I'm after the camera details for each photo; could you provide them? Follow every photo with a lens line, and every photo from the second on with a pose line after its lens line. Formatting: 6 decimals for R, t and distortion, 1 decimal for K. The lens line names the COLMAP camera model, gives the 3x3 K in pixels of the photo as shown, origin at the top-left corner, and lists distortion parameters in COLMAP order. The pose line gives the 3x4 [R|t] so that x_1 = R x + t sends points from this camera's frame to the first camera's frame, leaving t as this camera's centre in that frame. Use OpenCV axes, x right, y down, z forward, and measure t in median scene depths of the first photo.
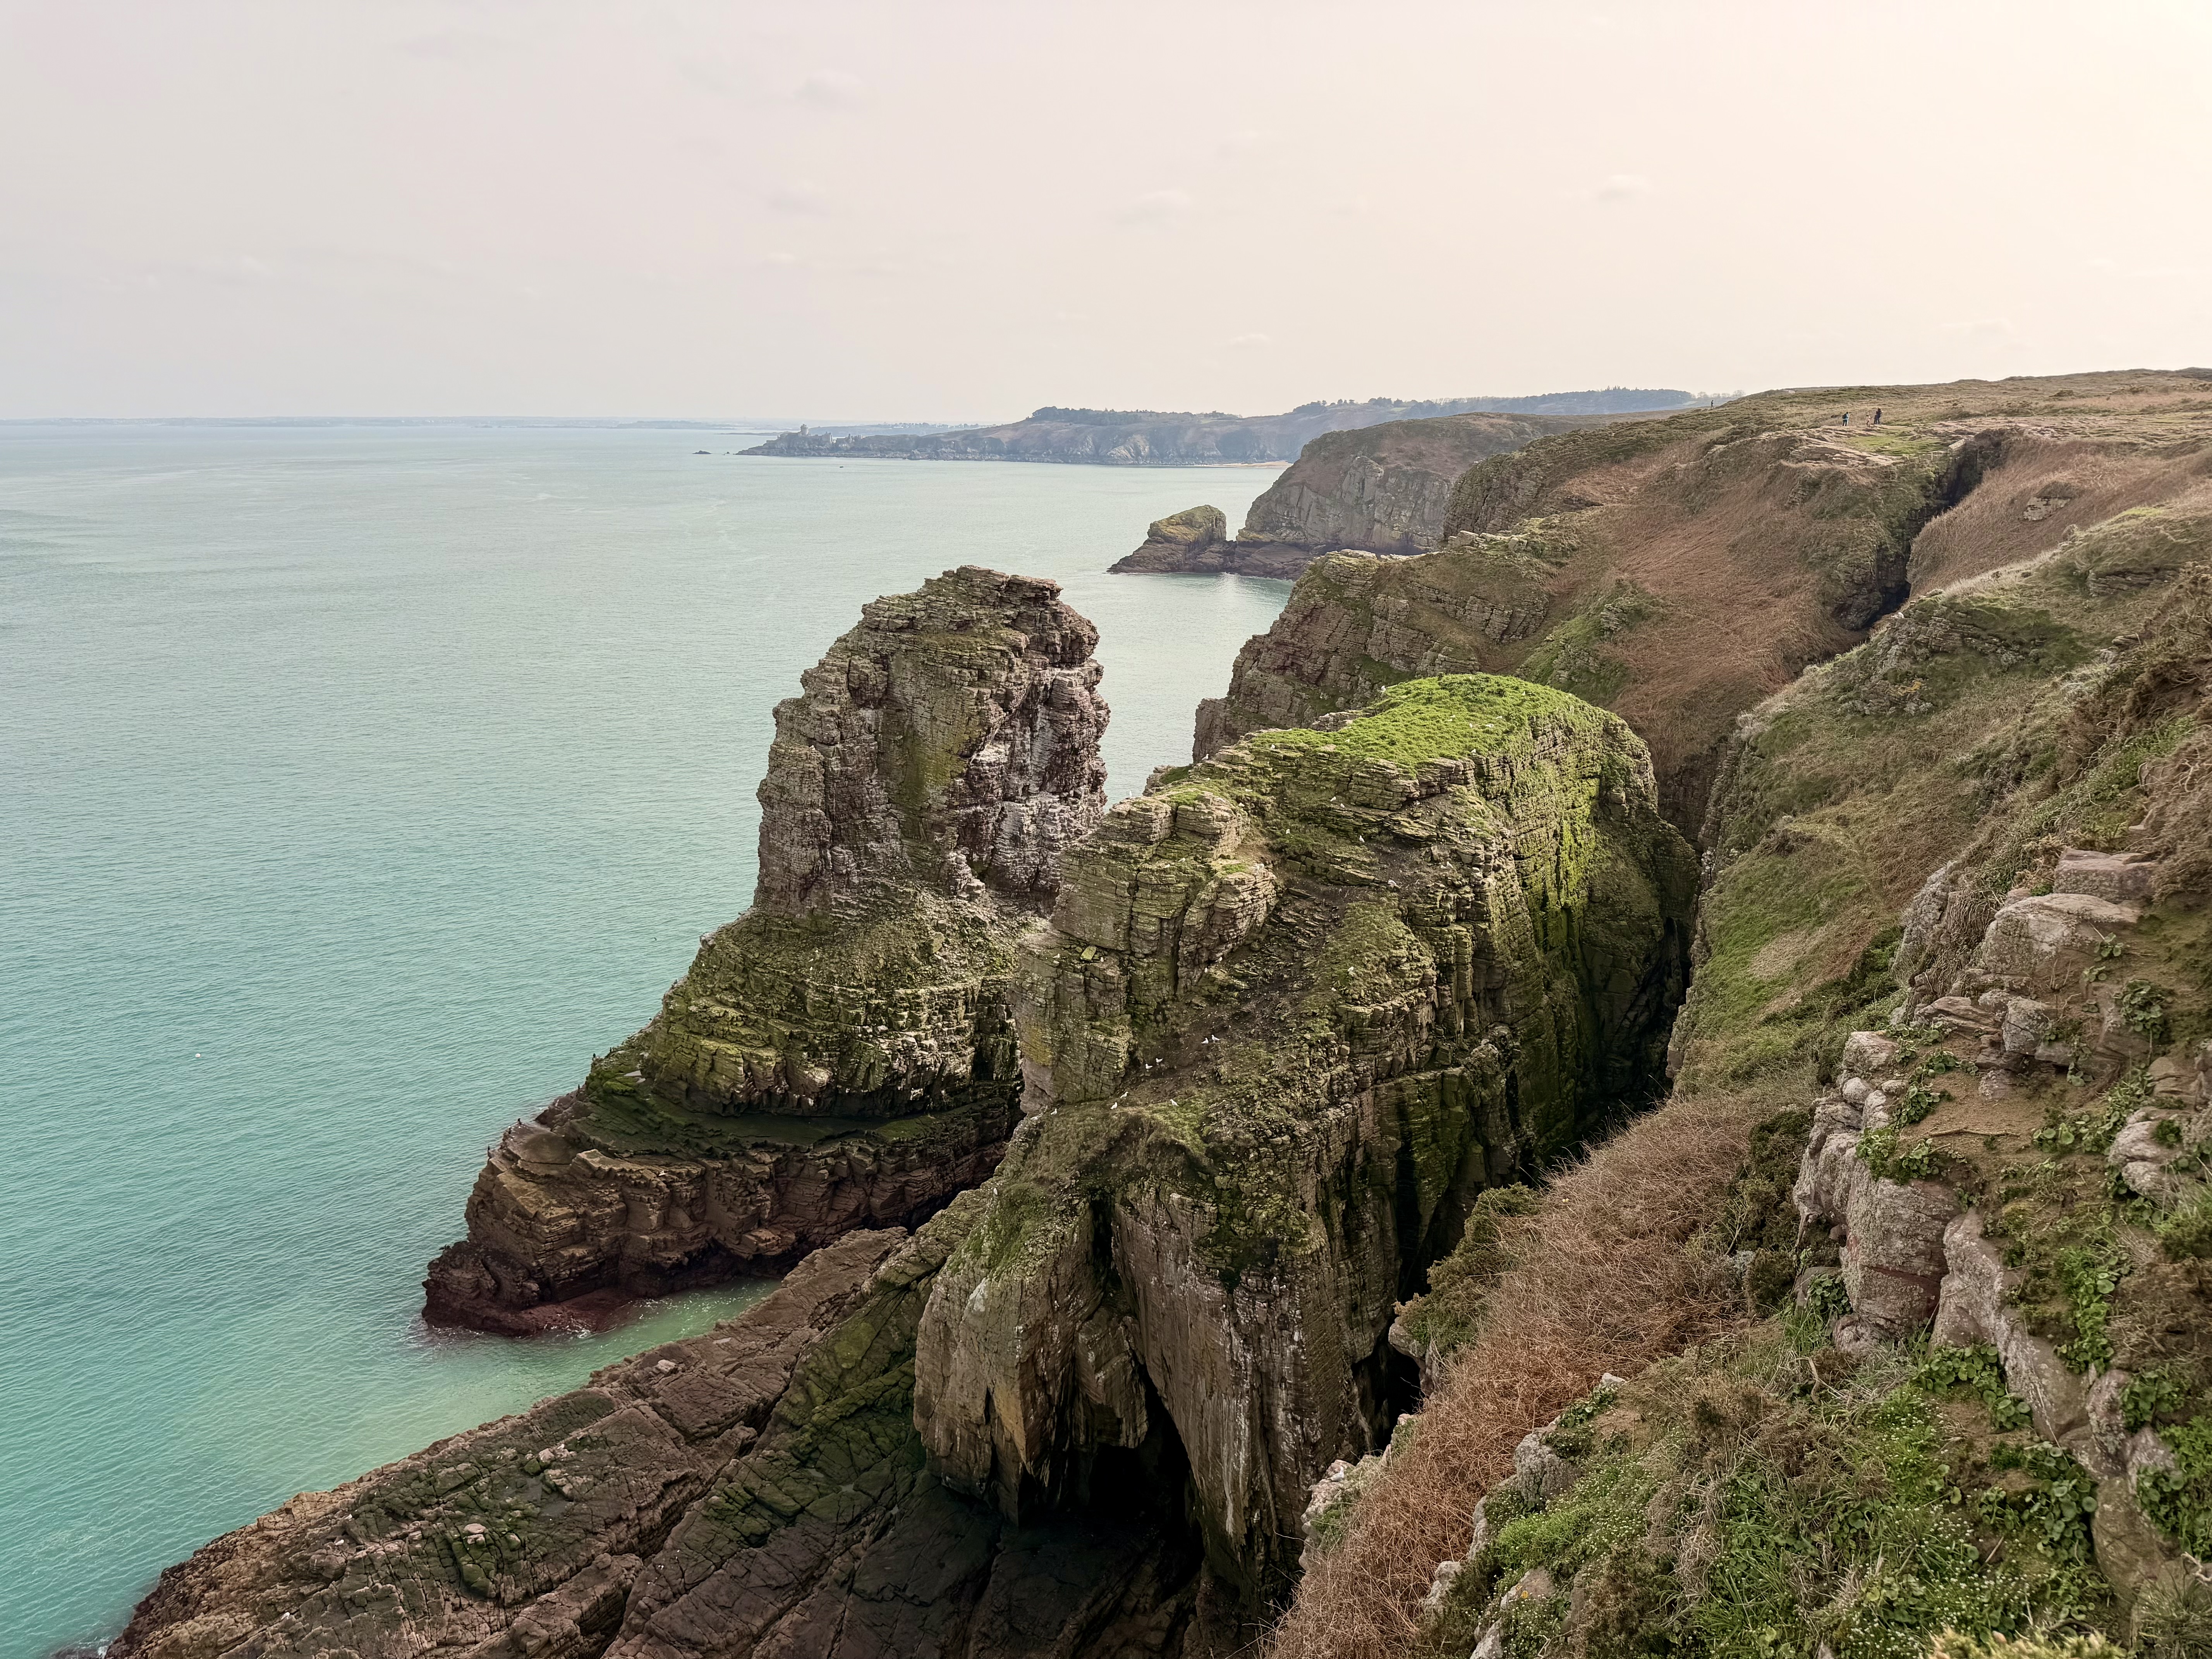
lens RADIAL K [[1570.7, 0, 1089.6], [0, 1570.7, 848.8], [0, 0, 1]] dist [0.089001, -0.030392]
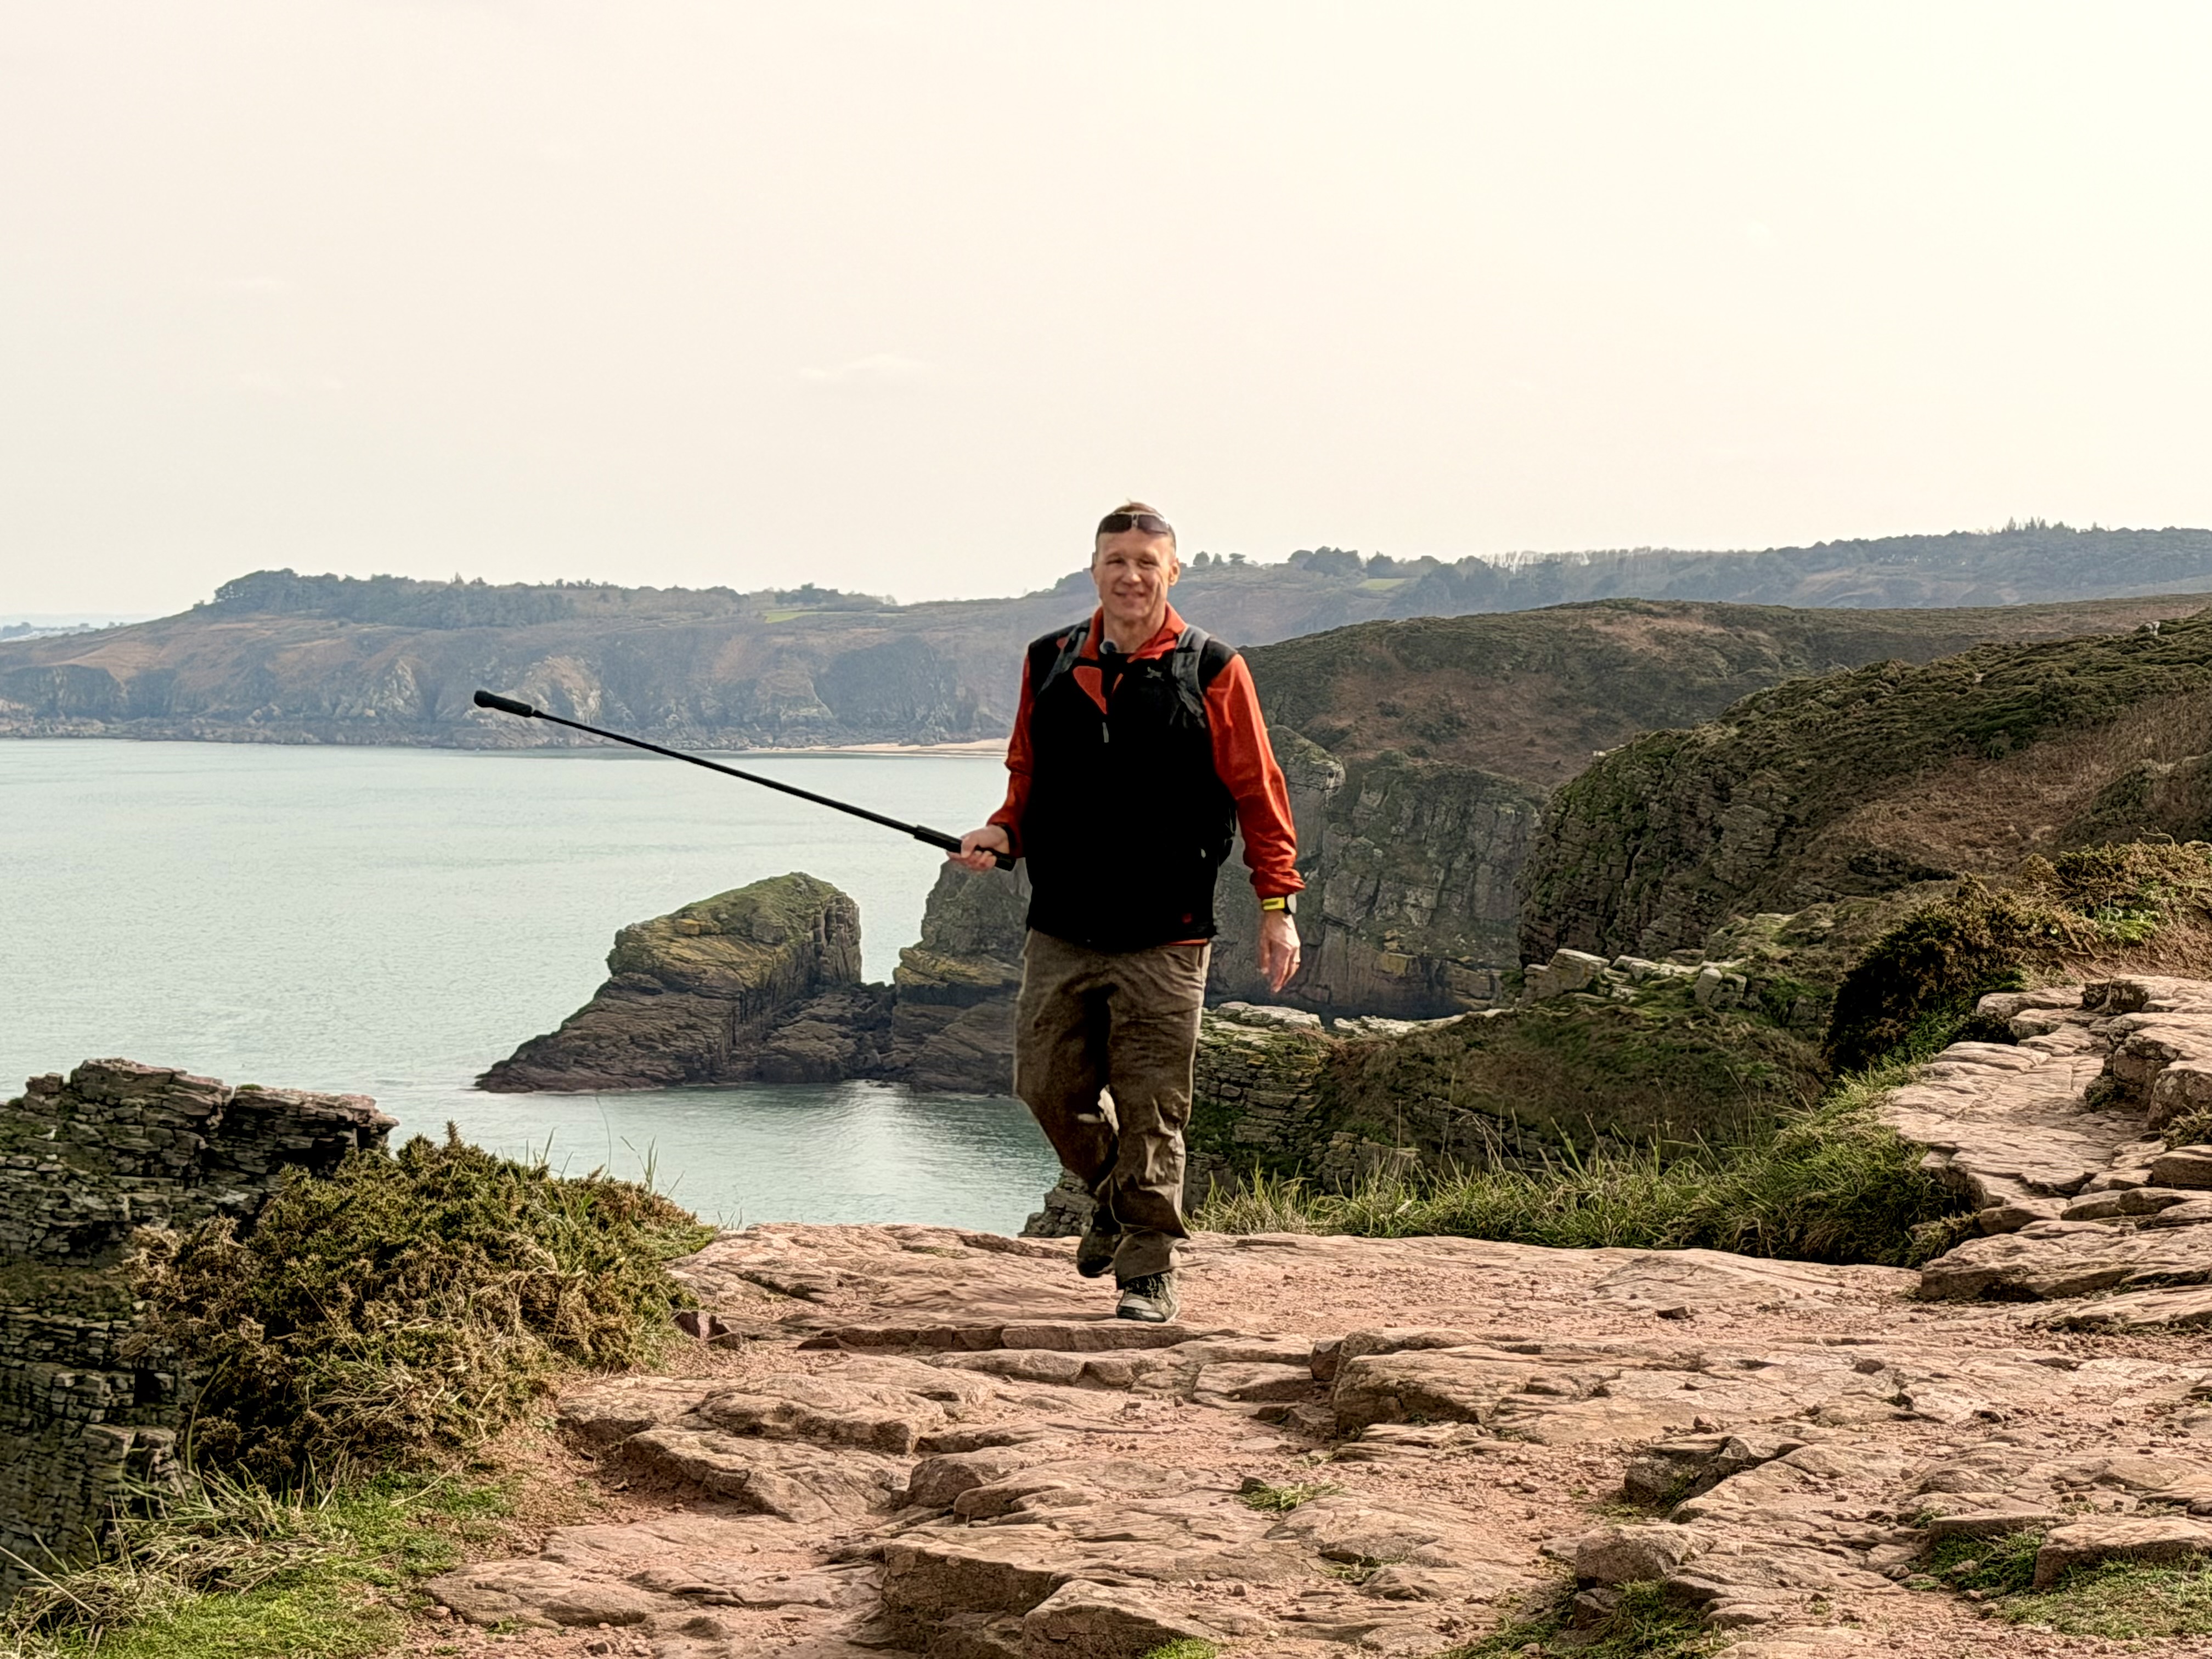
lens RADIAL K [[5257.1, 0, 1091.7], [0, 5257.1, 840.0], [0, 0, 1]] dist [0.273575, 0.000000]
pose [[0.991546, -0.006214, 0.129607, -0.016089], [0.034472, 0.975575, -0.216947, 0.024176], [-0.125093, 0.219581, 0.967541, -0.114565]]
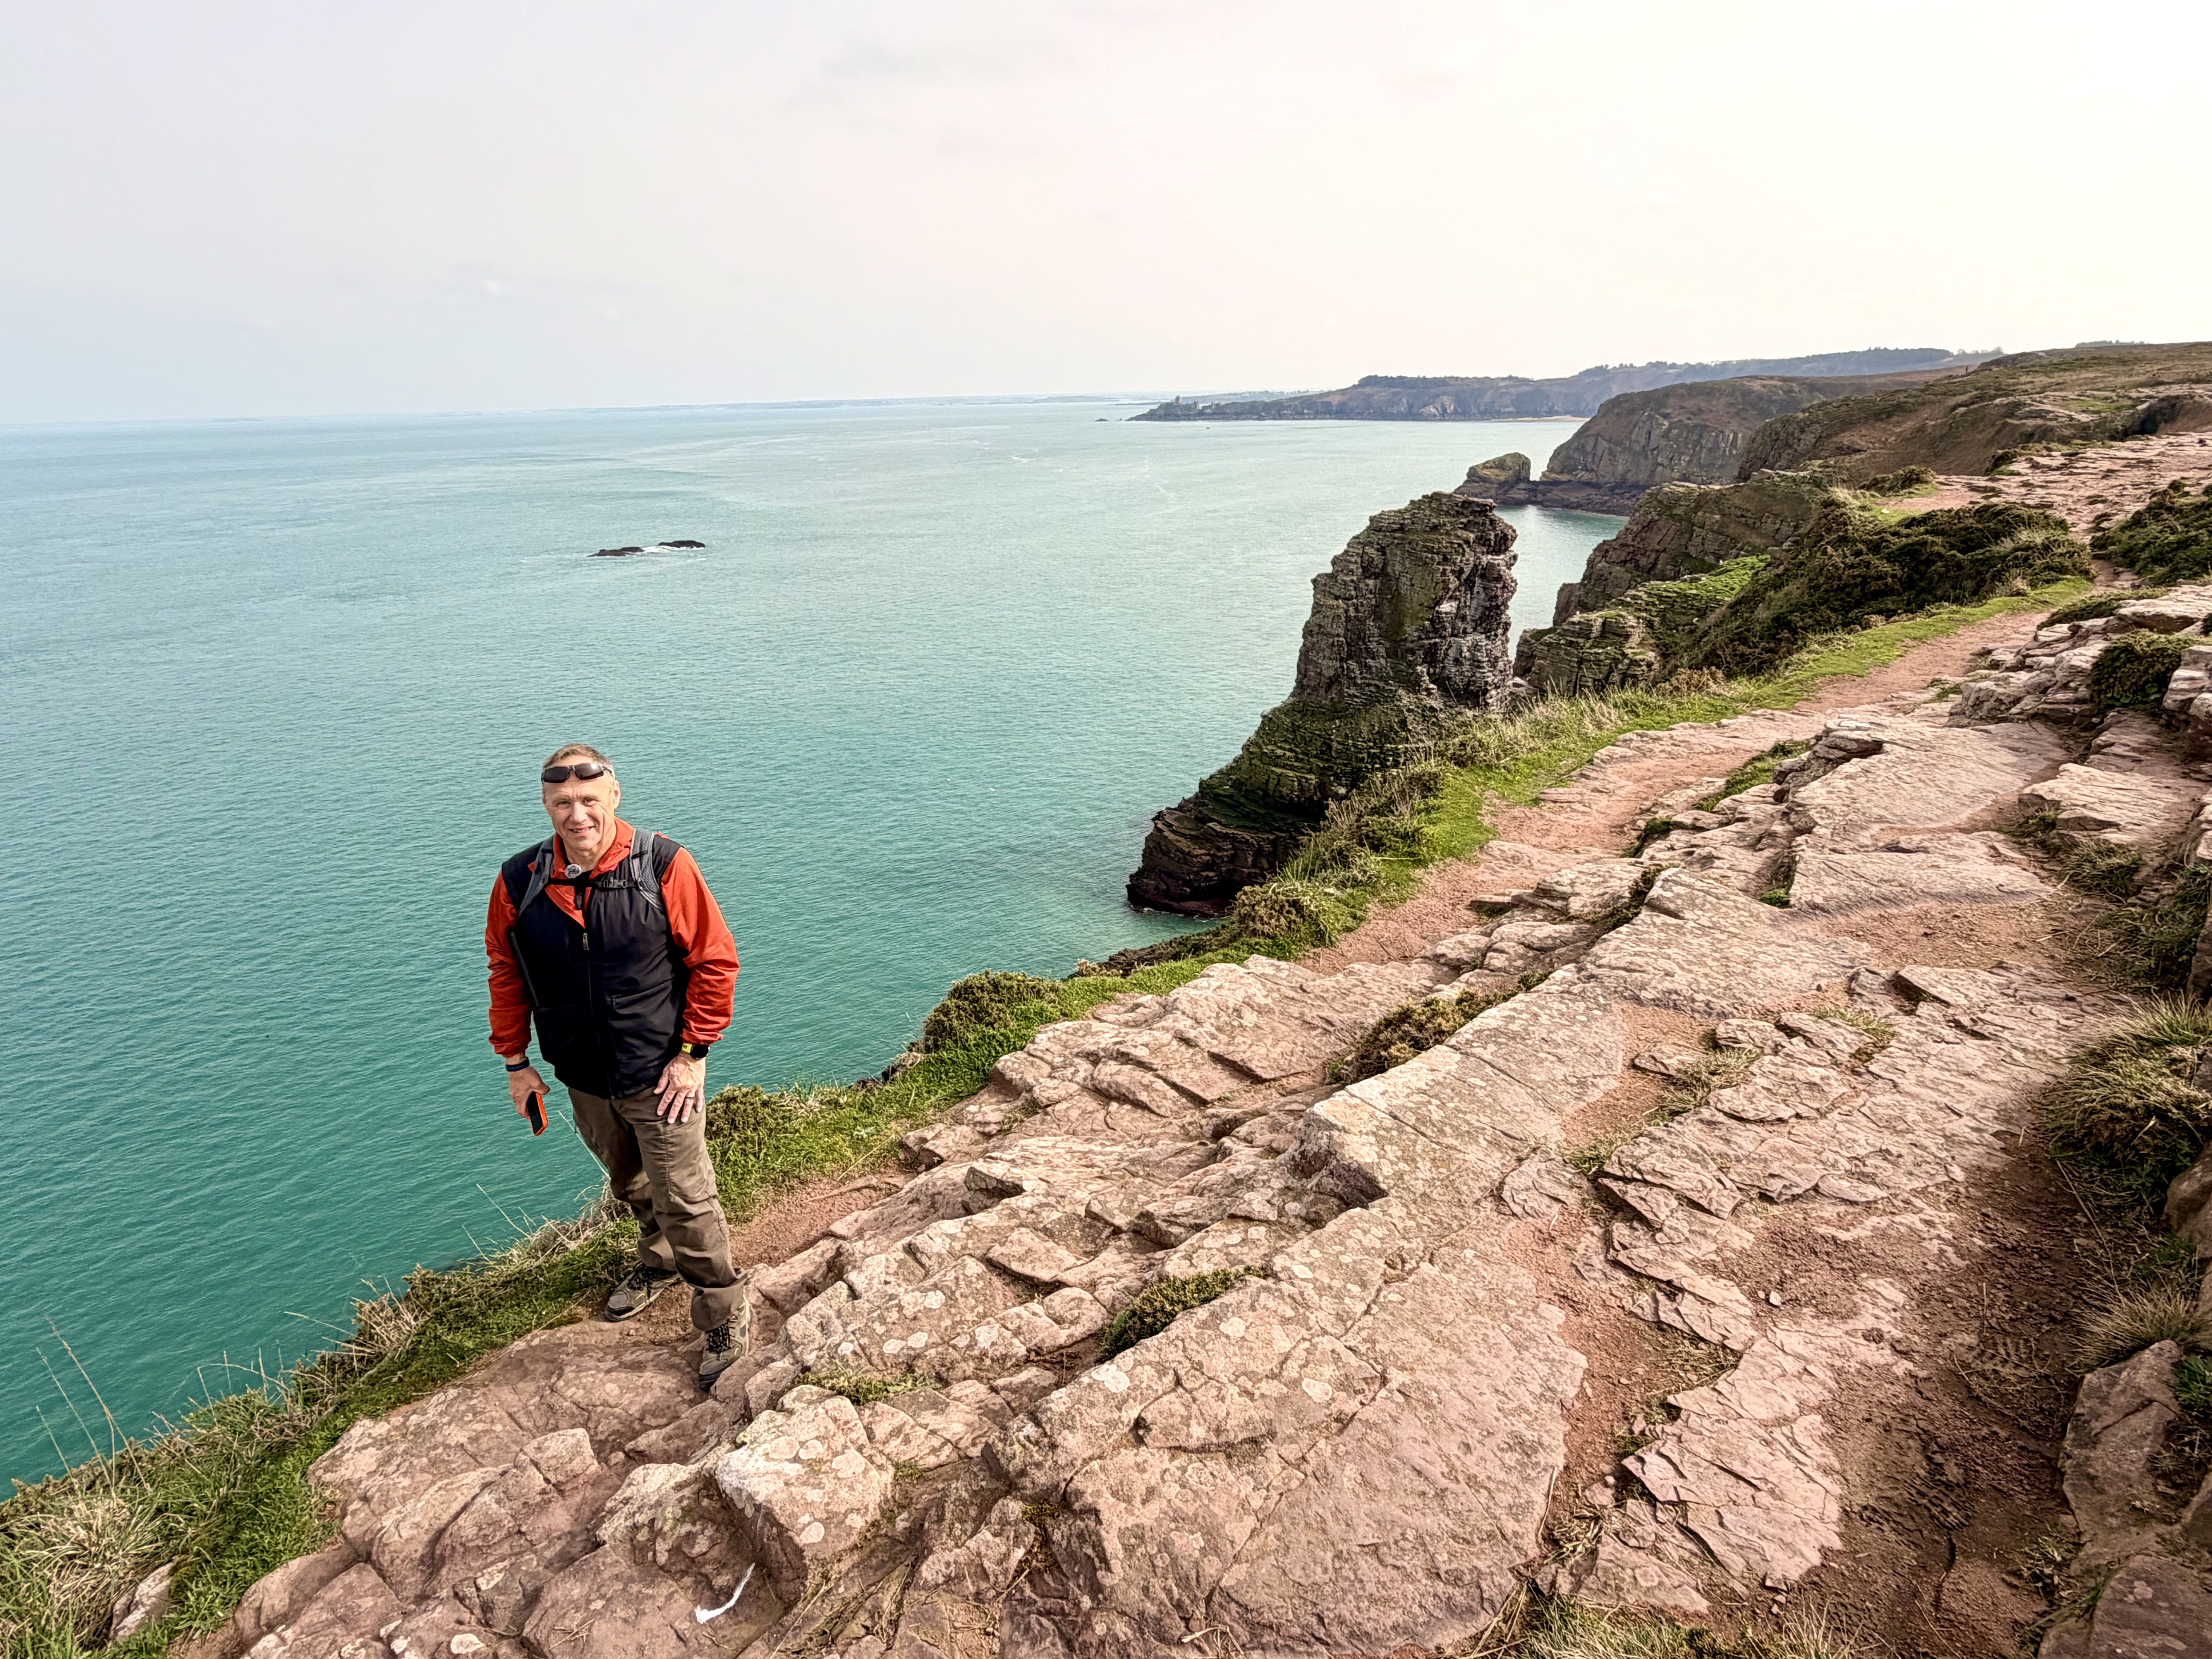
lens RADIAL K [[1228.2, 0, 1086.4], [0, 1228.2, 811.1], [0, 0, 1]] dist [0.003807, 0.007836]
pose [[0.972775, 0.053087, -0.225591, -0.126603], [-0.037933, 0.996756, 0.070989, 0.074691], [0.228628, -0.060499, 0.971632, -0.346216]]
